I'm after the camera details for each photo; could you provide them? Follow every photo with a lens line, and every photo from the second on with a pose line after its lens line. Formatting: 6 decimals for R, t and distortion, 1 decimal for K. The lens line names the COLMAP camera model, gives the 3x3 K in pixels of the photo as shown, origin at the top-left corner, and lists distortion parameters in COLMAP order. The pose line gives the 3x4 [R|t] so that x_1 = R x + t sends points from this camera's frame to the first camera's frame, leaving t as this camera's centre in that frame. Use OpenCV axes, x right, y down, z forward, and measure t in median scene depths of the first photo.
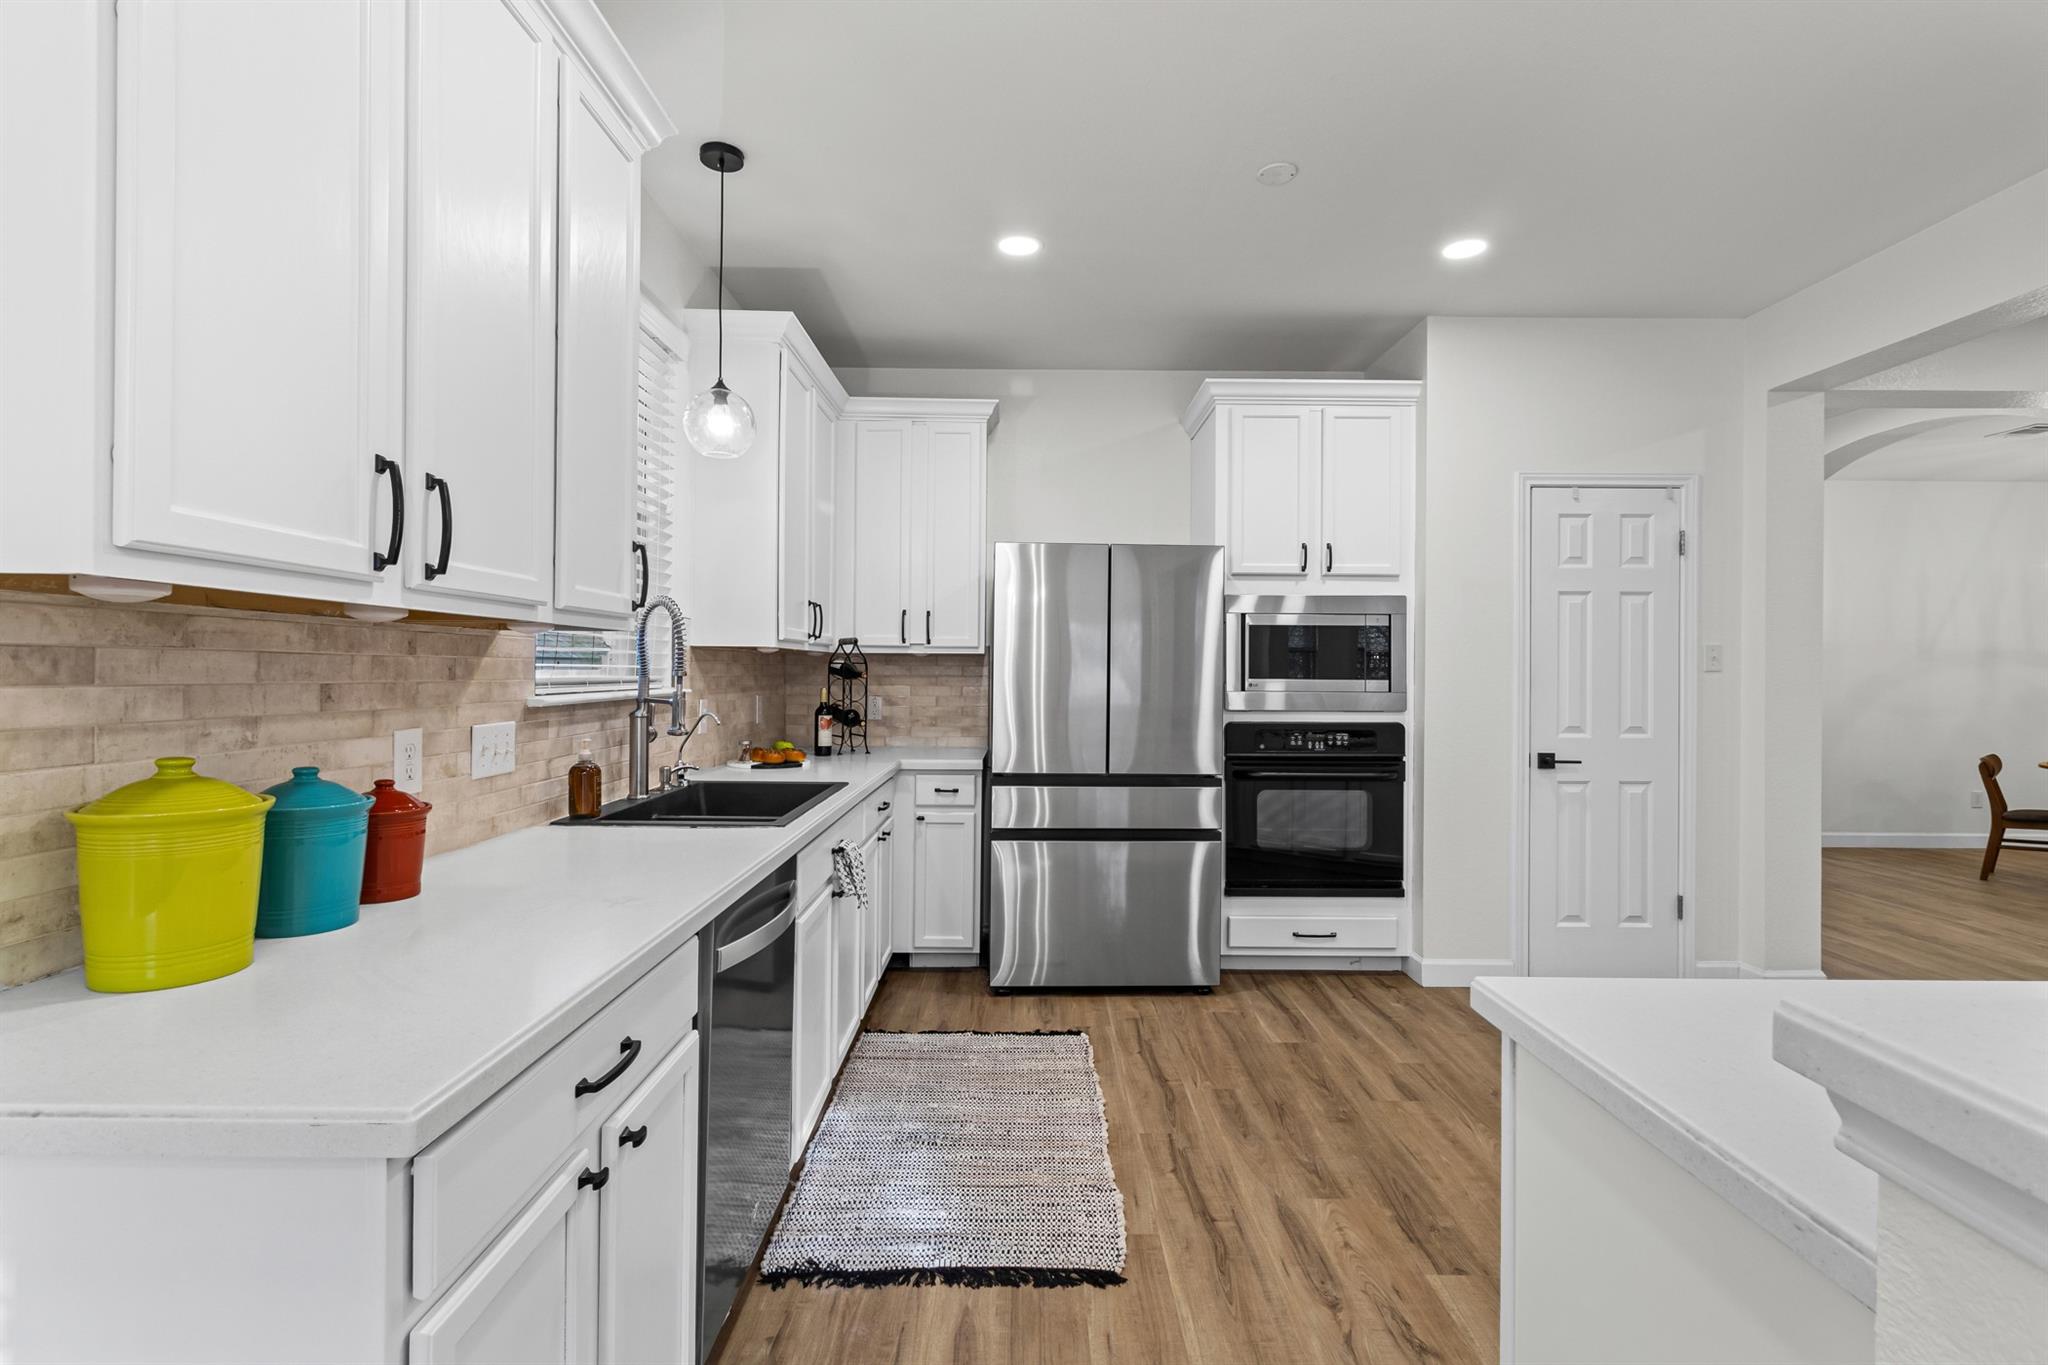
lens RADIAL K [[948.1, 0, 1035.6], [0, 948.1, 666.6], [0, 0, 1]] dist [-0.000931, -0.001043]
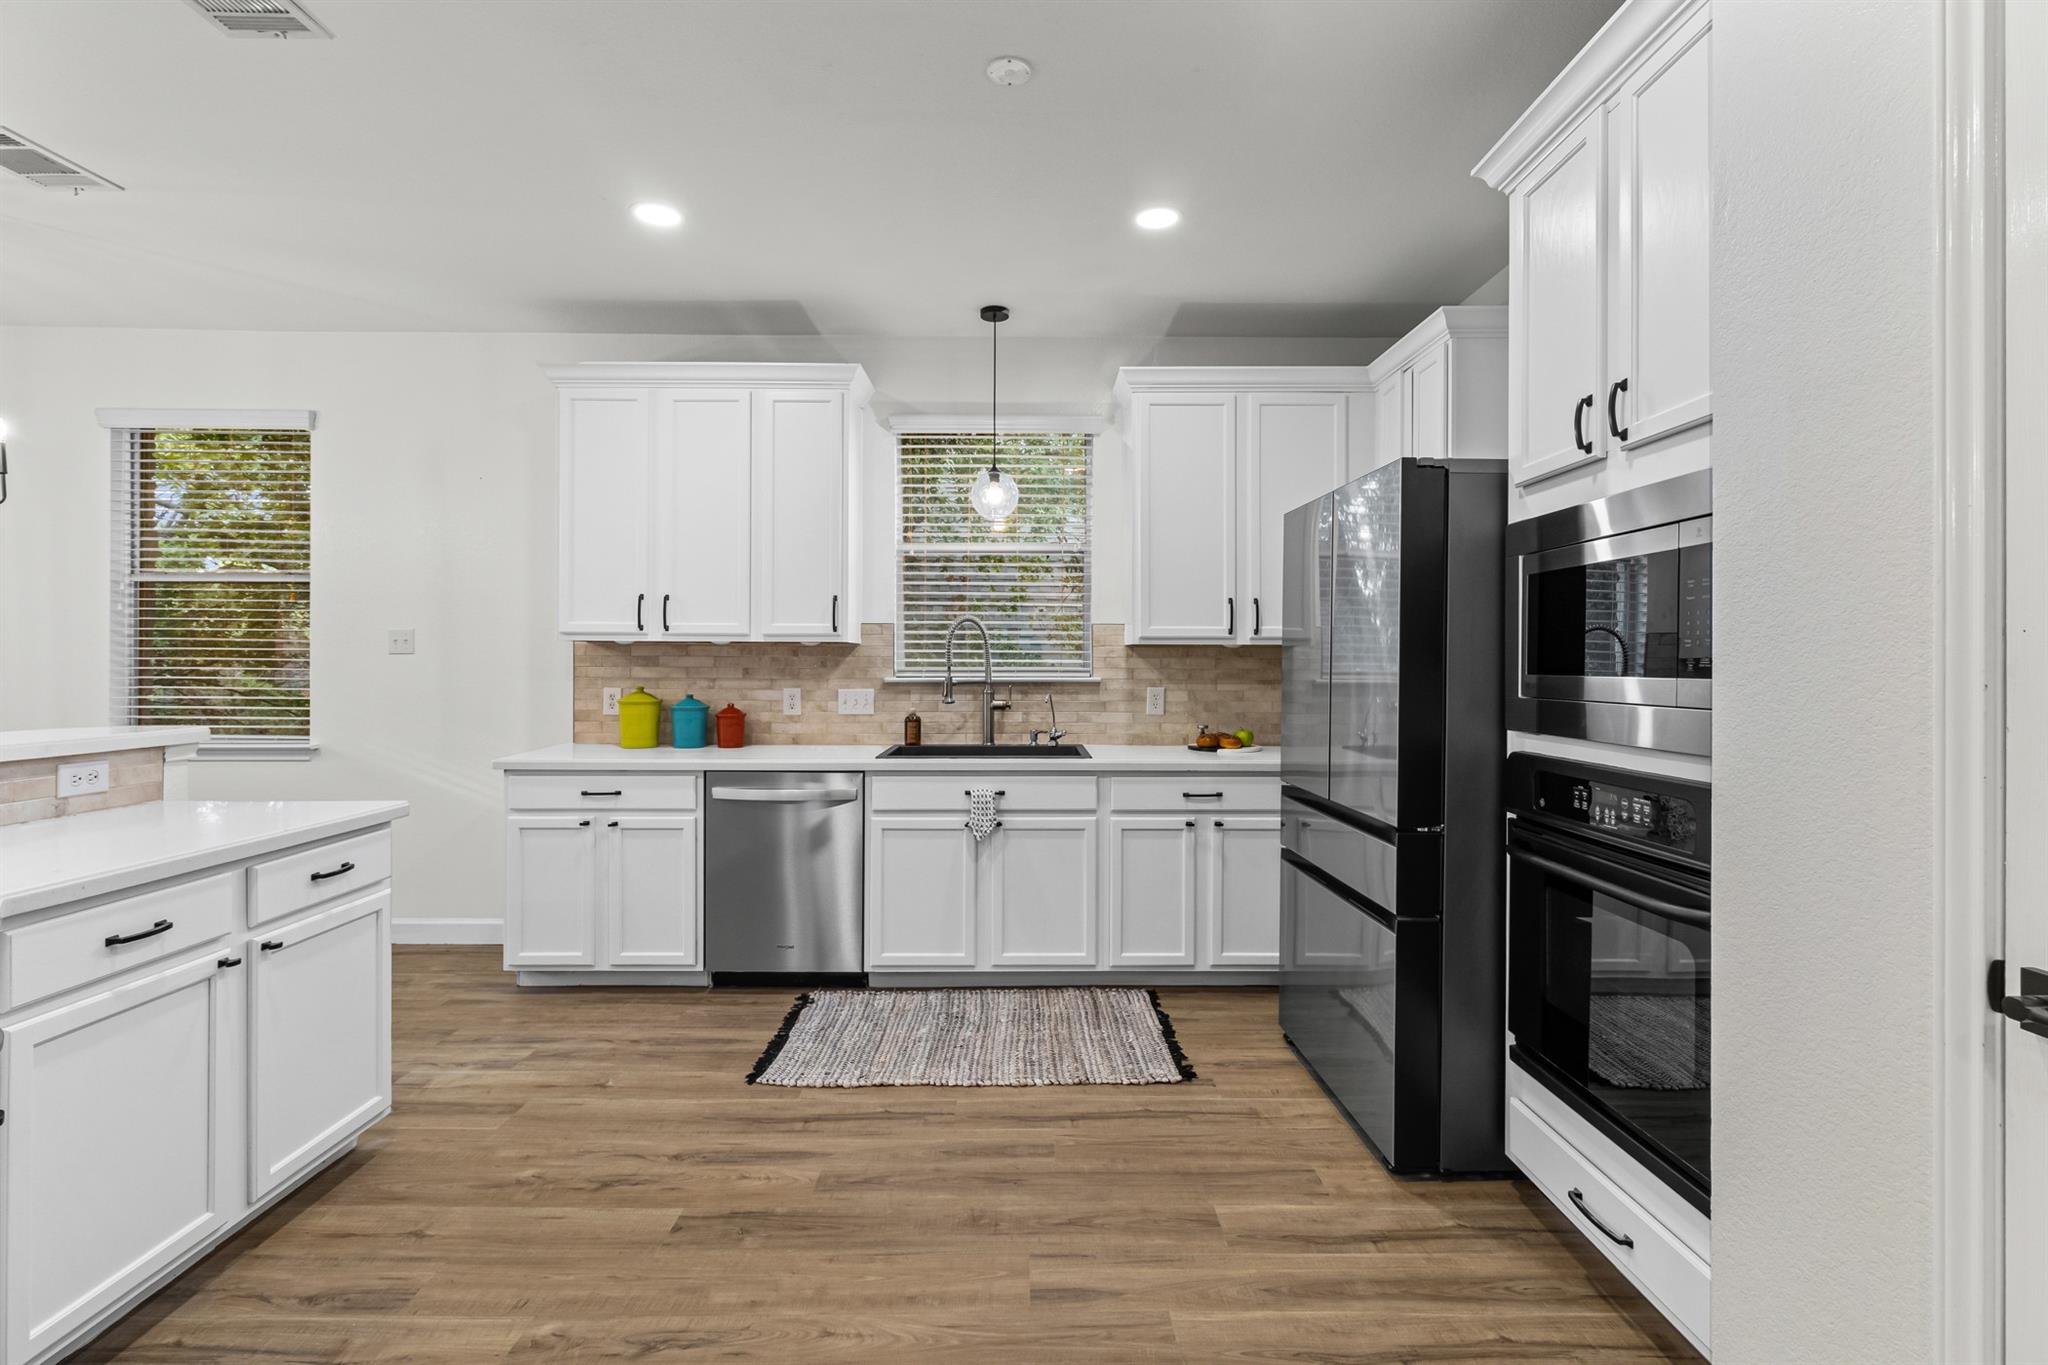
lens RADIAL K [[948.1, 0, 1019.5], [0, 948.1, 669.9], [0, 0, 1]] dist [-0.000931, -0.001043]
pose [[-0.008271, -0.002298, -0.999963, 1.373603], [-0.000438, 0.999997, -0.002295, 0.021544], [0.999966, 0.000419, -0.008272, 1.276796]]
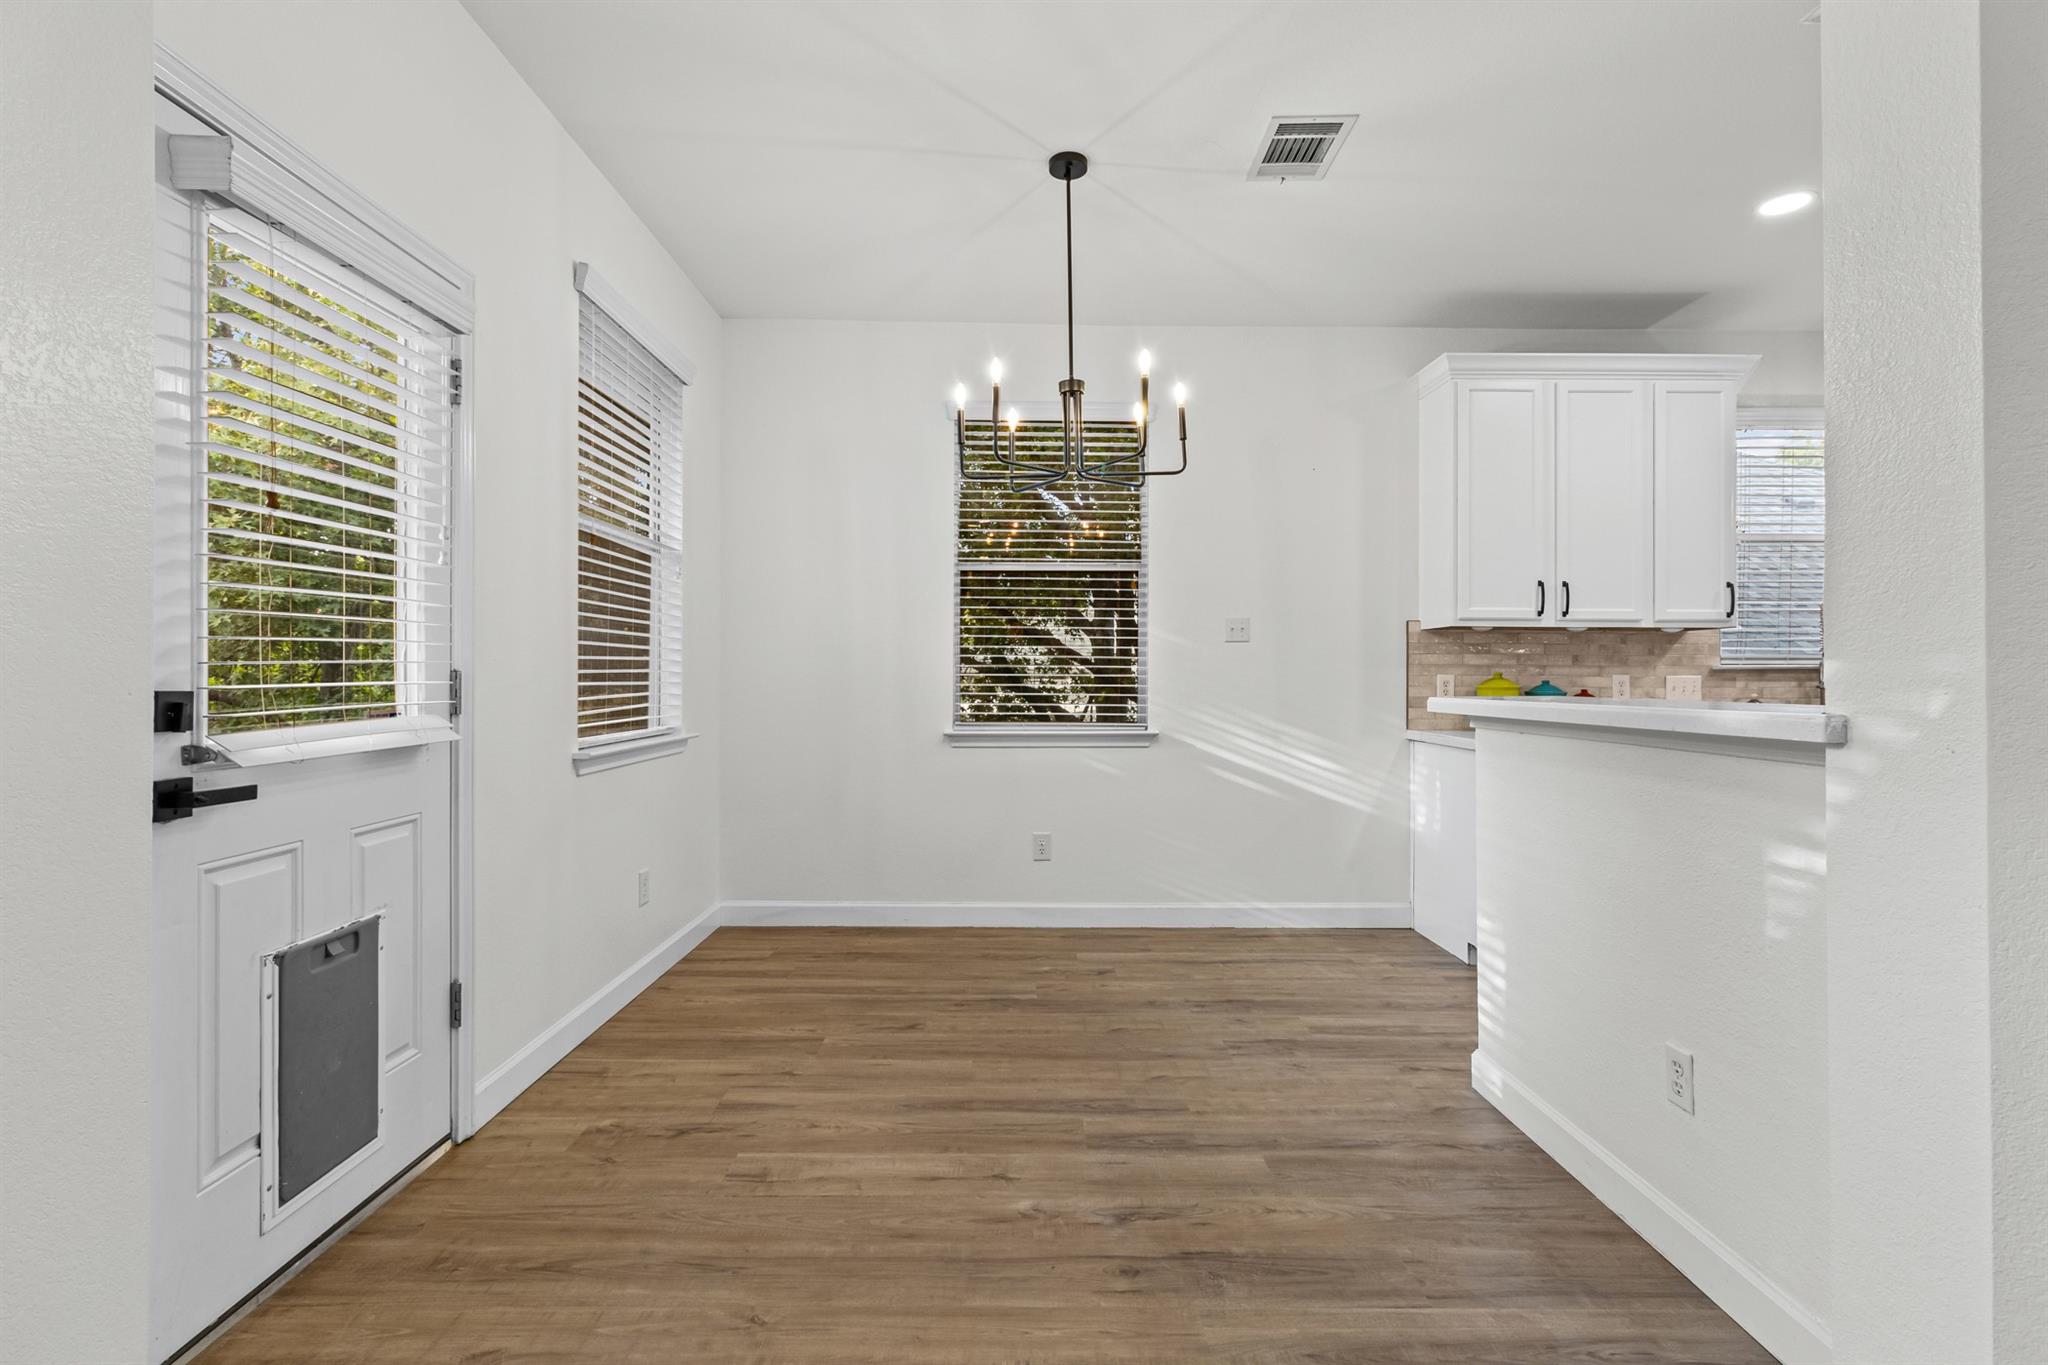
lens RADIAL K [[948.1, 0, 1041.1], [0, 948.1, 685.9], [0, 0, 1]] dist [-0.000931, -0.001043]
pose [[-0.000121, 0.002655, -0.999996, 1.411564], [0.001021, 0.999996, 0.002655, 0.069772], [0.999999, -0.001021, -0.000124, -0.386014]]
